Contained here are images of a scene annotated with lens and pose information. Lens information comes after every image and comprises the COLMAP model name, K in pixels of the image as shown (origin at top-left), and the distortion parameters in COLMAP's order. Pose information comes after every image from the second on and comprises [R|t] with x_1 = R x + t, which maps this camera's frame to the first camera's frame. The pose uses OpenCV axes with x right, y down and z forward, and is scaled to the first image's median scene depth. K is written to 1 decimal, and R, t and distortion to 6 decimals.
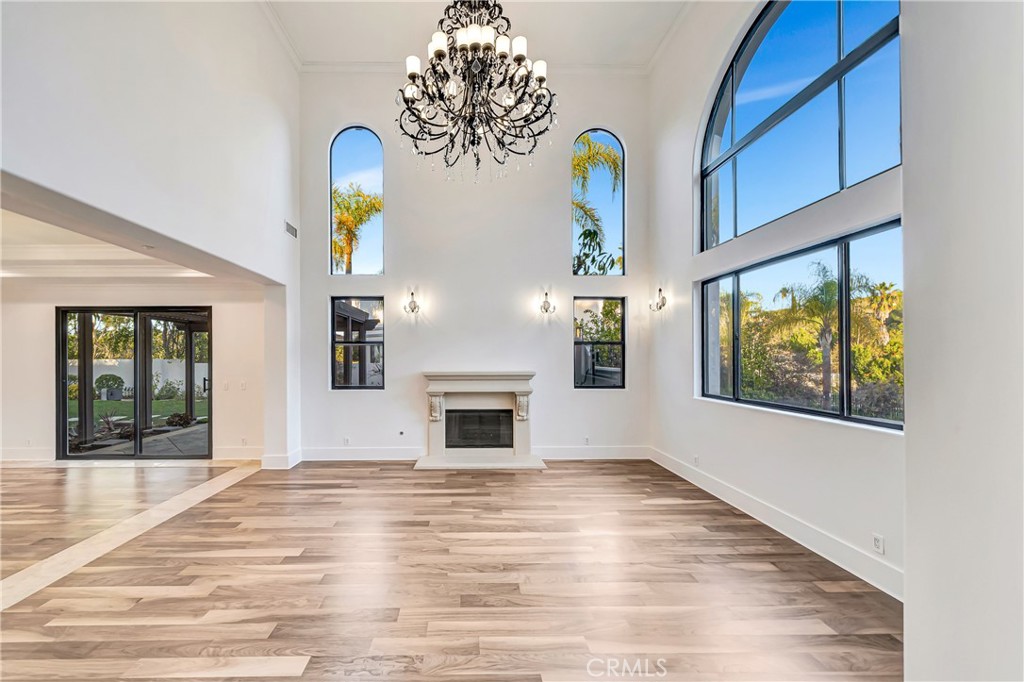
lens RADIAL K [[373.0, 0, 488.5], [0, 373.0, 338.4], [0, 0, 1]] dist [-0.002938, -0.000257]
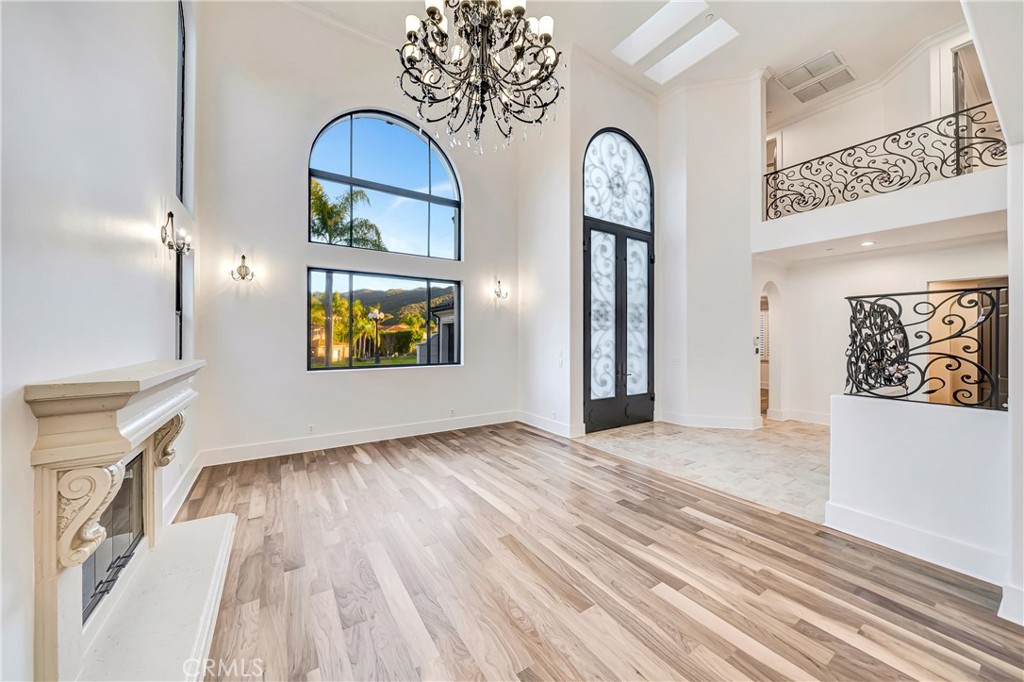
lens RADIAL K [[361.5, 0, 509.5], [0, 361.5, 339.2], [0, 0, 1]] dist [-0.006063, -0.000118]
pose [[-0.499283, -0.003872, 0.866431, -0.548514], [-0.044973, 0.998758, -0.021452, 0.060927], [-0.865271, -0.049677, -0.498837, 0.919180]]
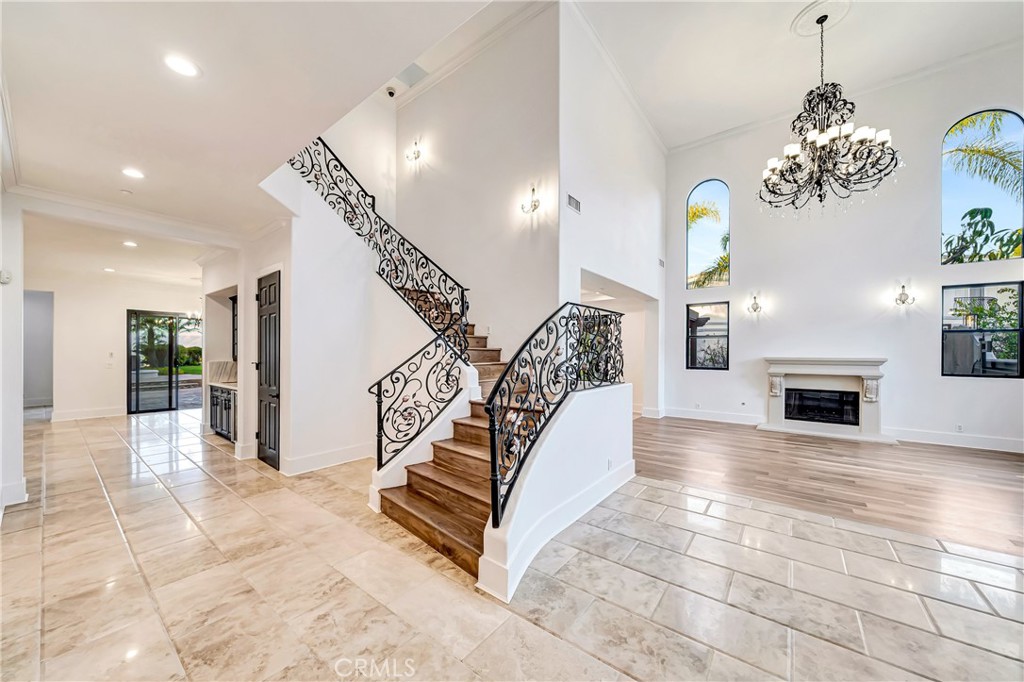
lens RADIAL K [[364.0, 0, 514.5], [0, 364.0, 352.7], [0, 0, 1]] dist [-0.001659, -0.000179]
pose [[0.755241, 0.009757, -0.655375, -0.003200], [0.021563, 0.998978, 0.039721, 0.005107], [0.655093, -0.044130, 0.754259, -0.546906]]
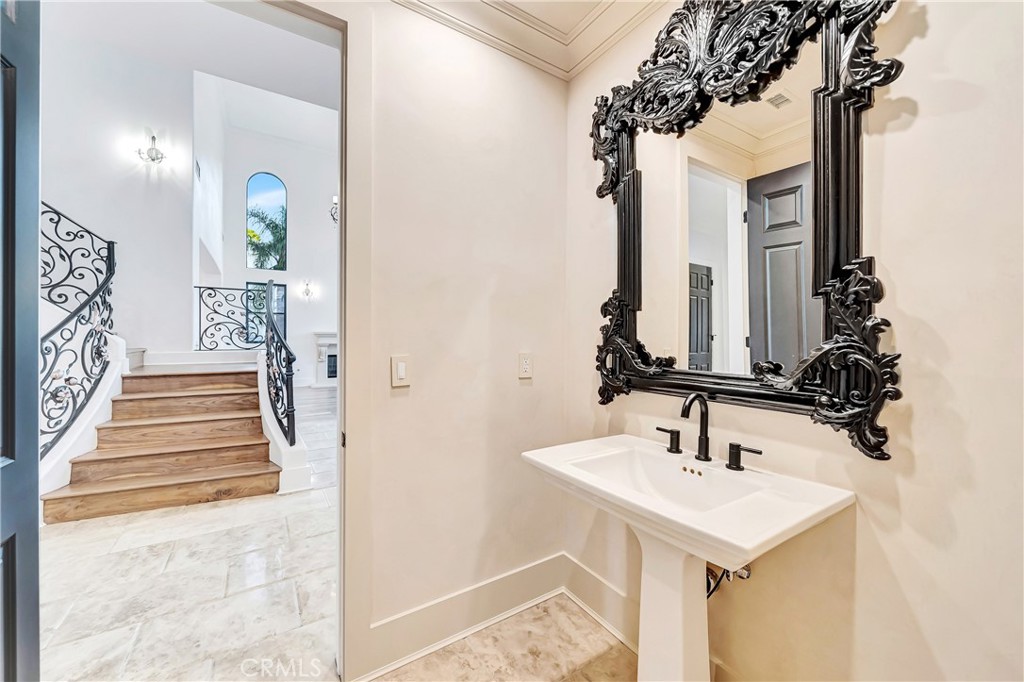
lens RADIAL K [[373.0, 0, 488.5], [0, 373.0, 338.4], [0, 0, 1]] dist [-0.002938, -0.000257]
pose [[0.886425, 0.002263, 0.462867, -0.266892], [-0.027666, 0.998459, 0.048101, 0.017412], [-0.462045, -0.055443, 0.885122, -0.874994]]
